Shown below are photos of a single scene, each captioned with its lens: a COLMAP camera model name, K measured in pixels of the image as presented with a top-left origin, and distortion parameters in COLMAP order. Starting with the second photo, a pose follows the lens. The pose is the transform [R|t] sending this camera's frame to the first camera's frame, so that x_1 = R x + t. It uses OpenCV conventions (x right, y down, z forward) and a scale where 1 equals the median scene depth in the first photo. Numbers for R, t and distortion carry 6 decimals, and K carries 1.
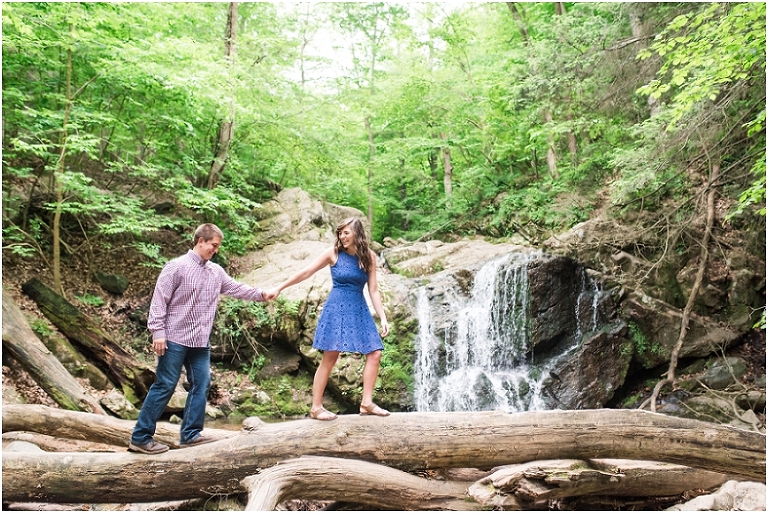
lens RADIAL K [[711.5, 0, 384.0], [0, 711.5, 256.5], [0, 0, 1]] dist [-0.000100, 0.001460]
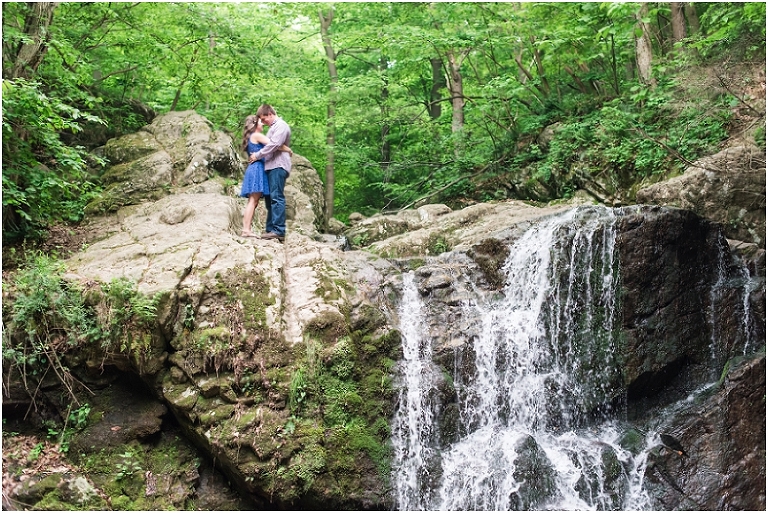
lens RADIAL K [[1085.4, 0, 384.0], [0, 1085.4, 256.5], [0, 0, 1]] dist [-0.011246, 0.169465]
pose [[0.999768, -0.001306, 0.021498, 0.020214], [0.001563, 0.999927, -0.011945, 0.044432], [-0.021481, 0.011976, 0.999698, 0.231260]]
